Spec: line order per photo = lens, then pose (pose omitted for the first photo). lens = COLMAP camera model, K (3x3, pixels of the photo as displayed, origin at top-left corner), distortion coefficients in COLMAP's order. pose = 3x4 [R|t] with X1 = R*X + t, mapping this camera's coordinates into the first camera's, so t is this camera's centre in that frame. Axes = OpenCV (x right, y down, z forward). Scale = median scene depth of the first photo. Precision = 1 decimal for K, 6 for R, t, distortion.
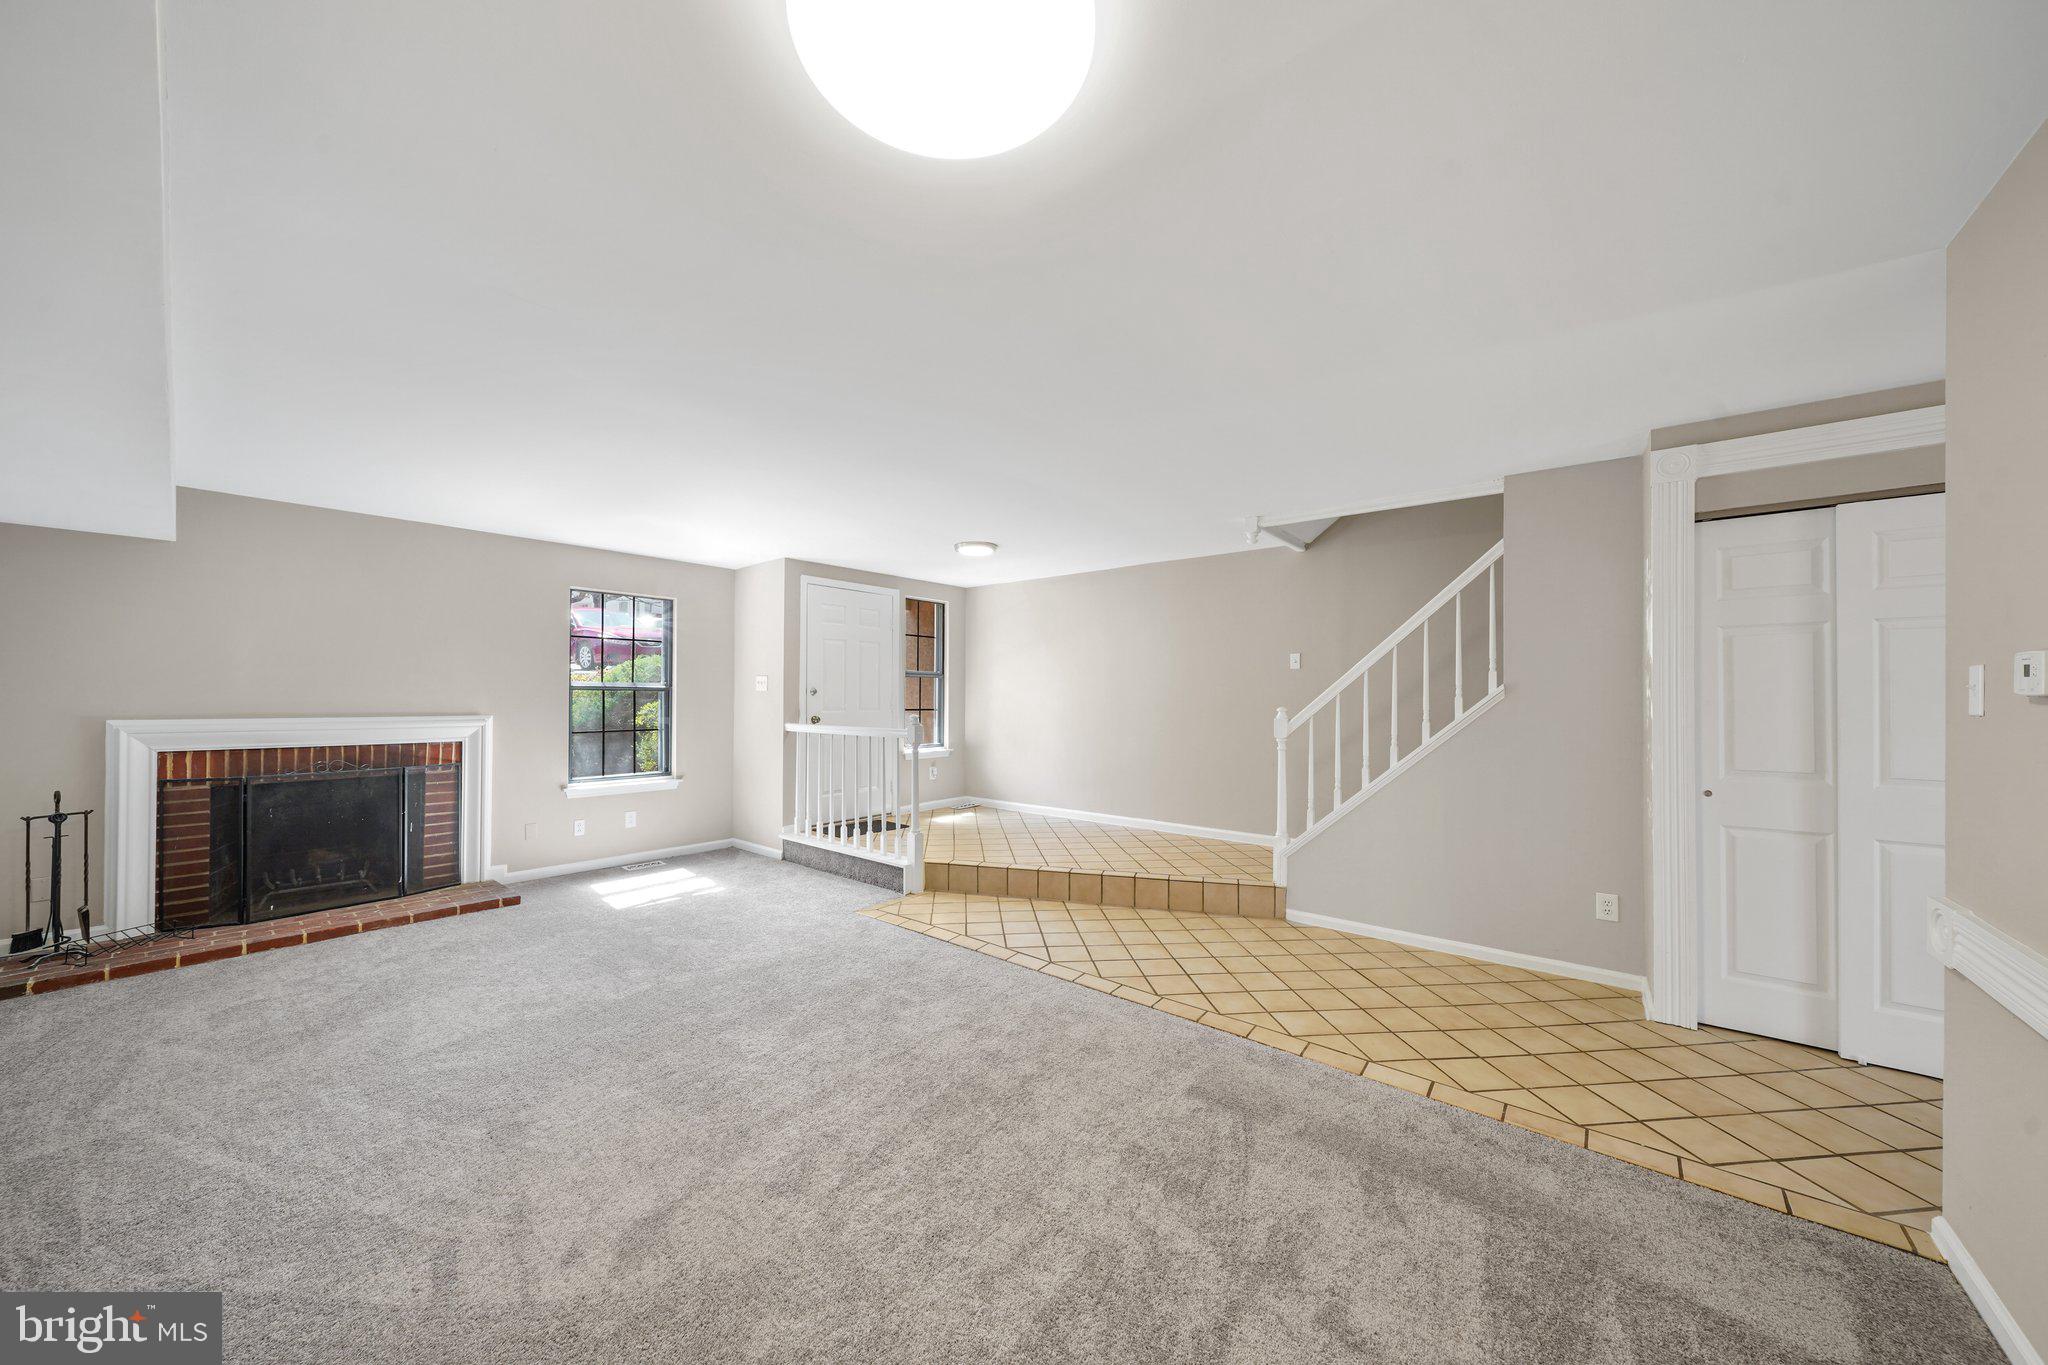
lens RADIAL K [[699.4, 0, 1023.0], [0, 699.4, 689.2], [0, 0, 1]] dist [-0.006783, -0.000228]
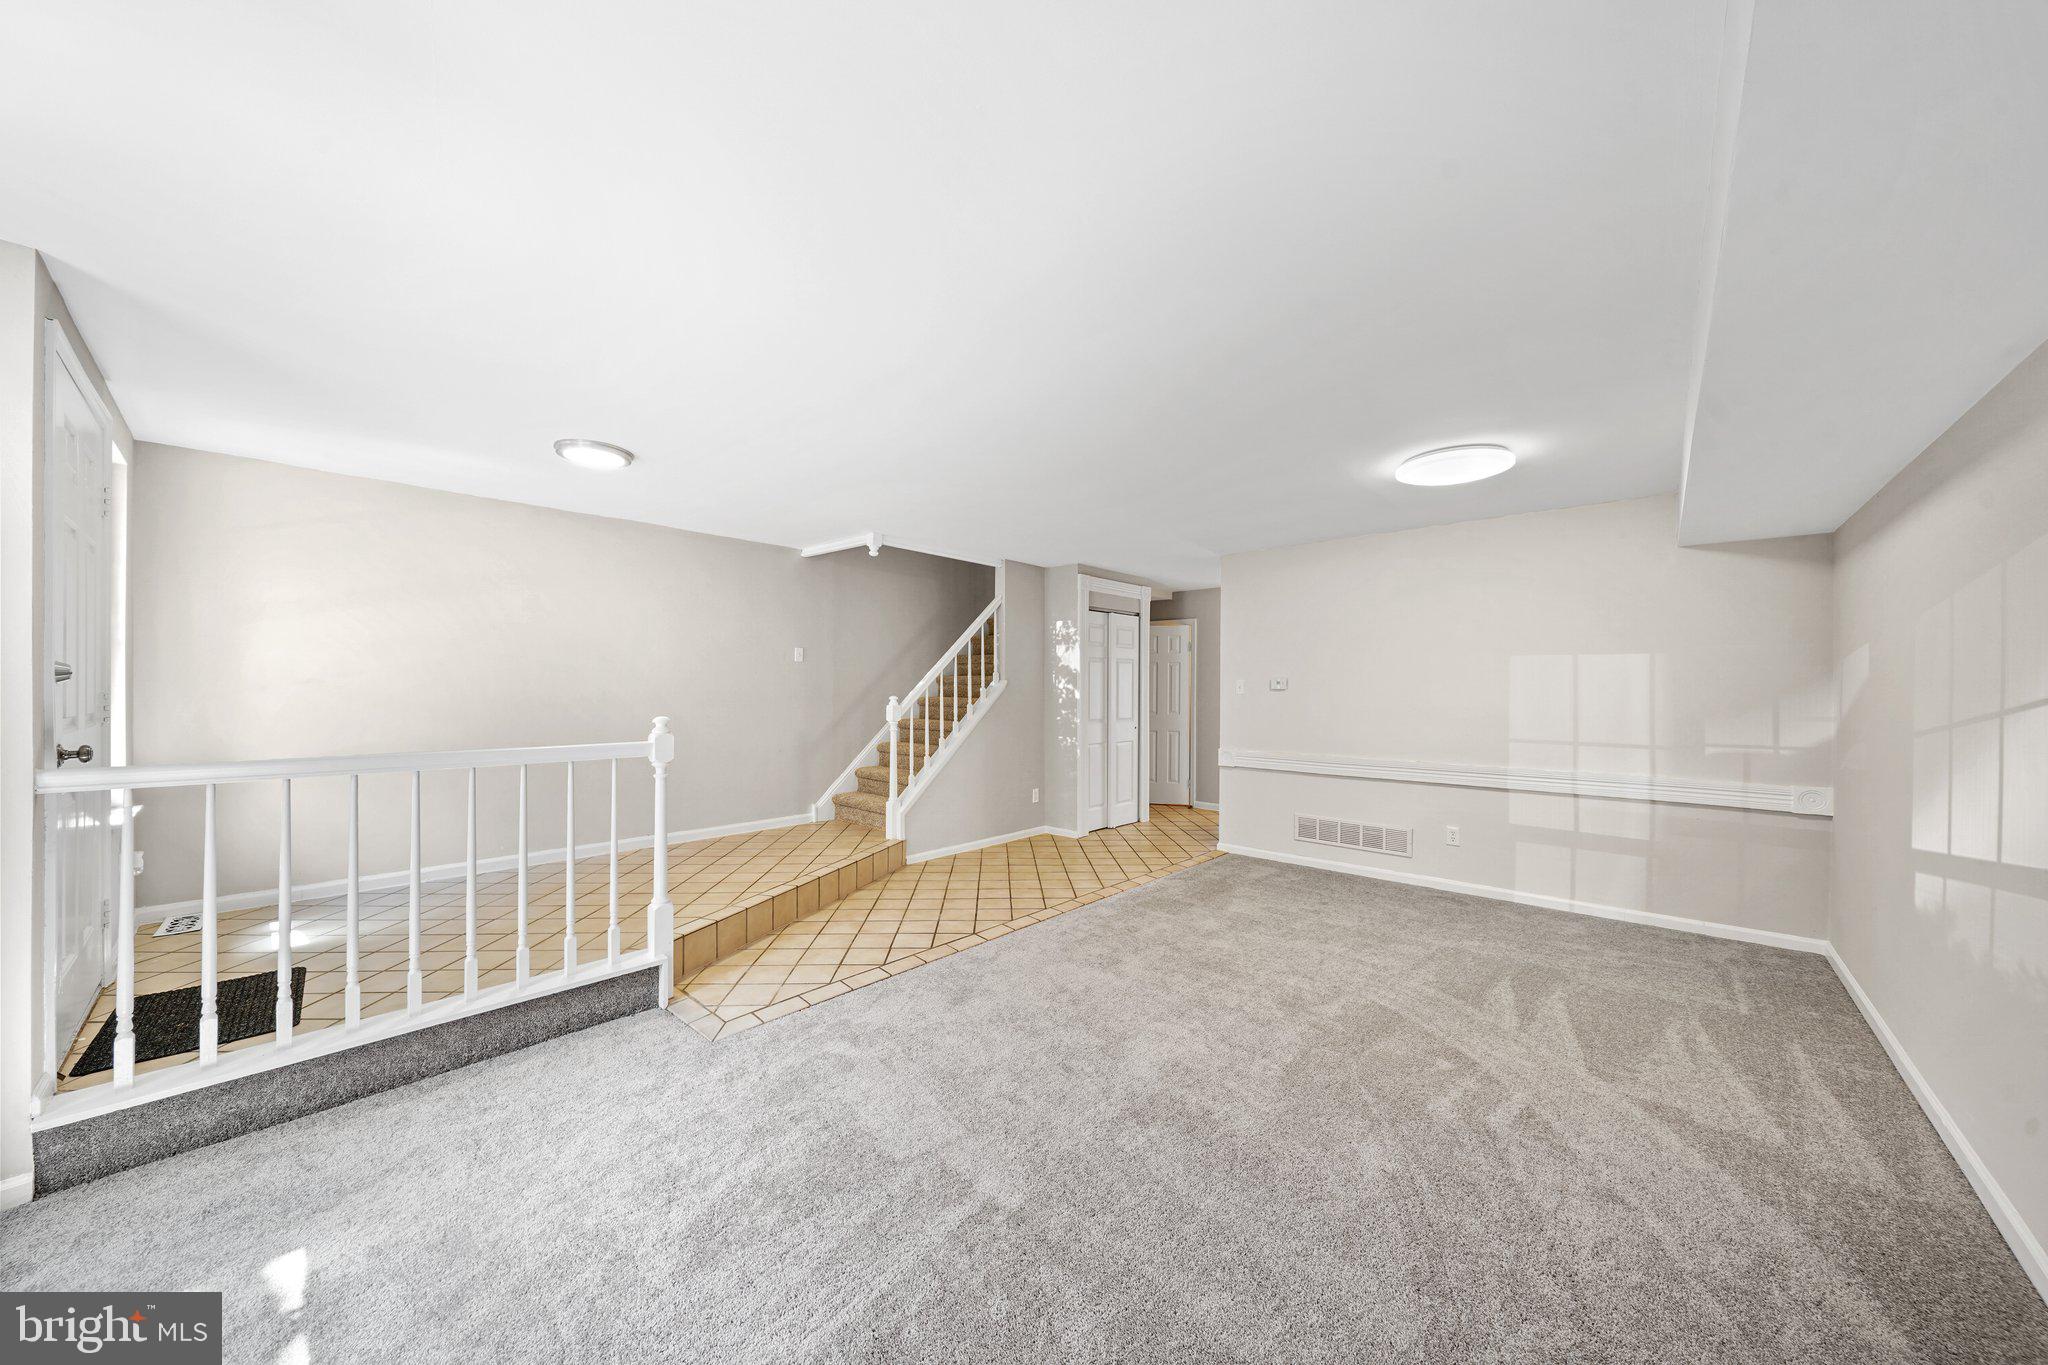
lens RADIAL K [[699.4, 0, 1023.0], [0, 699.4, 689.2], [0, 0, 1]] dist [-0.006783, -0.000228]
pose [[0.039898, 0.001368, 0.999203, -0.851990], [-0.014739, 0.999891, -0.000781, 0.012810], [-0.999095, -0.014696, 0.039913, 0.735542]]
